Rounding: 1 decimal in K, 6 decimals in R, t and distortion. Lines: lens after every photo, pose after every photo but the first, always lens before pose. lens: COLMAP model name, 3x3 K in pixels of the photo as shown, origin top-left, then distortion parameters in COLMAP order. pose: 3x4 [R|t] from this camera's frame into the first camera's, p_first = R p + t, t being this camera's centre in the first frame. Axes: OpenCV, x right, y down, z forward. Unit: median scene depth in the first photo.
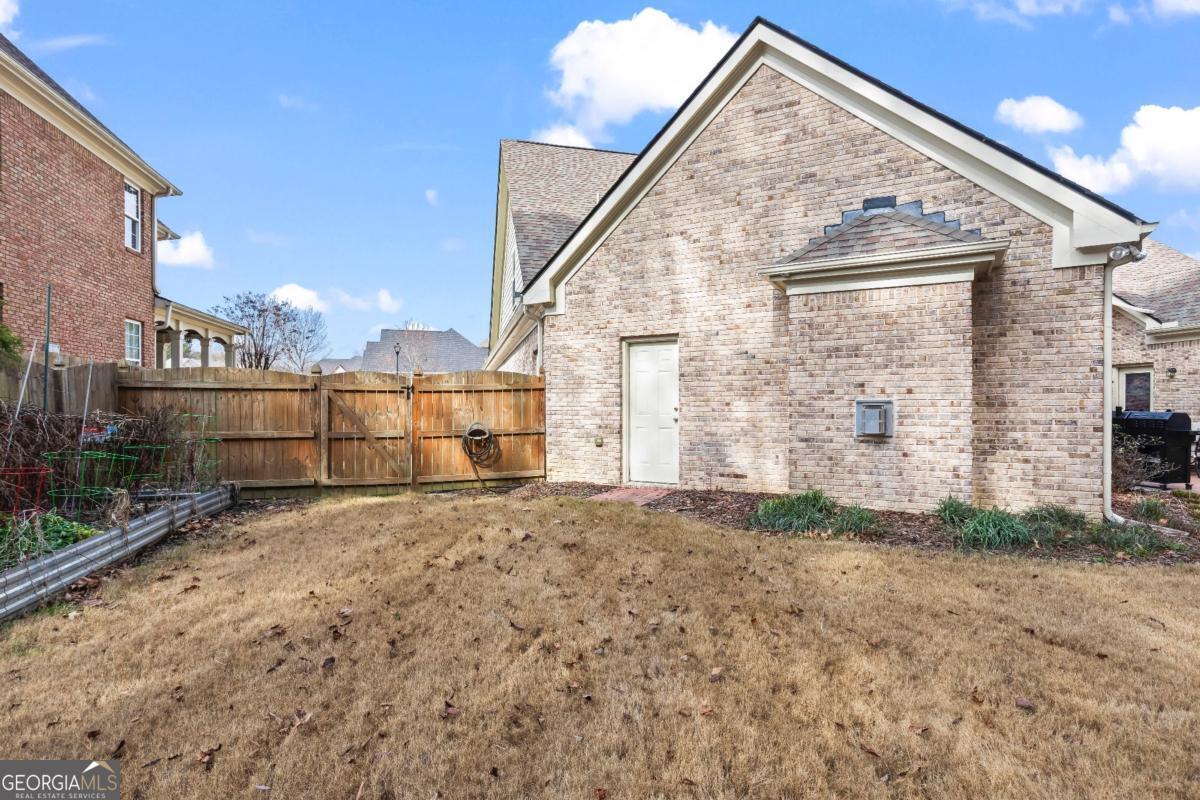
lens RADIAL K [[595.2, 0, 598.4], [0, 595.2, 404.3], [0, 0, 1]] dist [-0.000375, 0.001952]
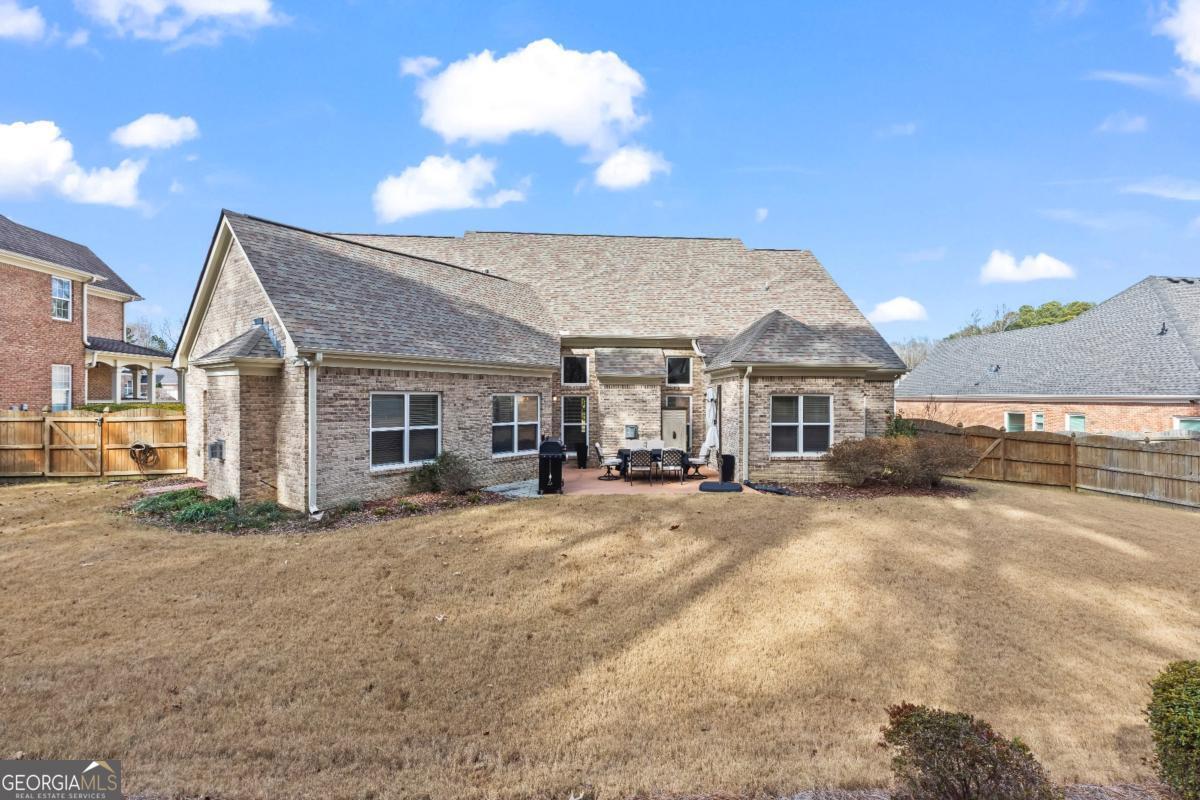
lens RADIAL K [[553.4, 0, 599.5], [0, 553.4, 395.4], [0, 0, 1]] dist [0.015637, -0.001983]
pose [[0.985865, 0.002921, -0.167518, 1.336609], [-0.002903, 0.999996, 0.000351, -0.101190], [0.167518, 0.000141, 0.985869, -0.340520]]
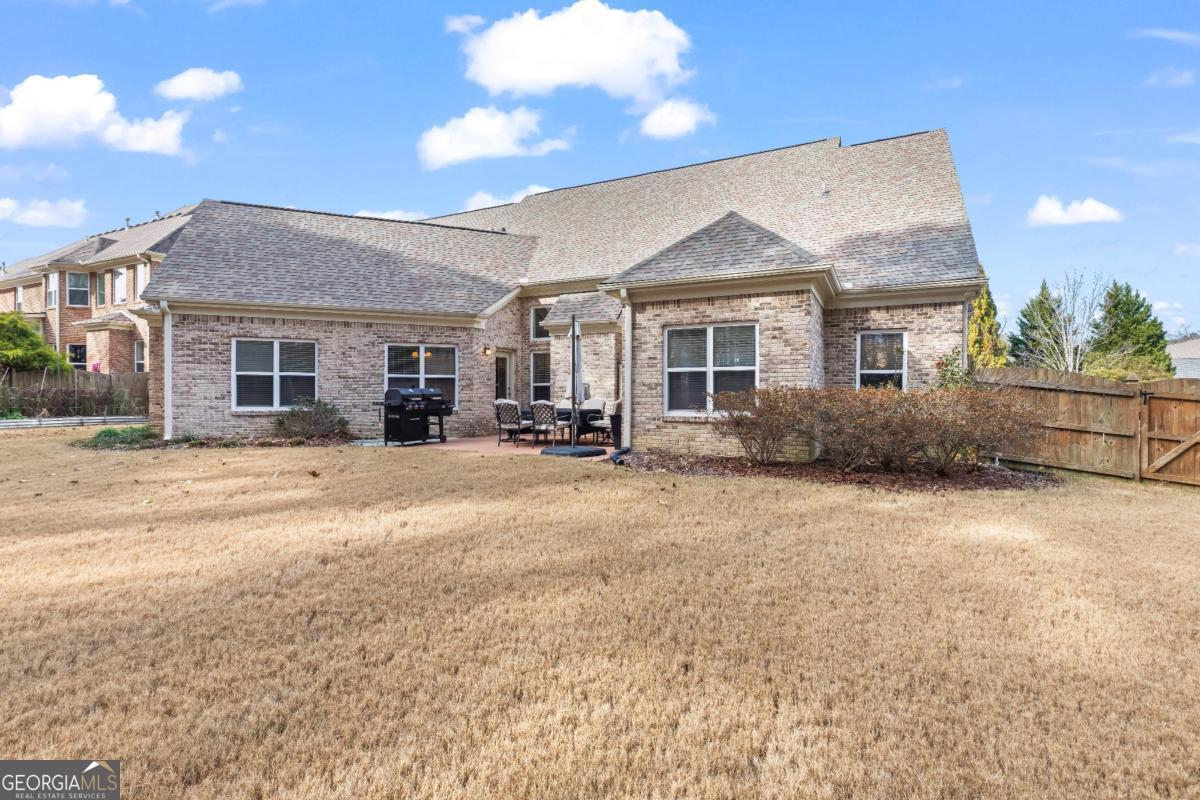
lens RADIAL K [[562.9, 0, 594.3], [0, 562.9, 397.4], [0, 0, 1]] dist [0.004106, -0.001196]
pose [[0.746762, 0.006866, -0.665056, 2.178830], [-0.001797, 0.999964, 0.008305, 0.023232], [0.665089, -0.005006, 0.746747, 0.352681]]
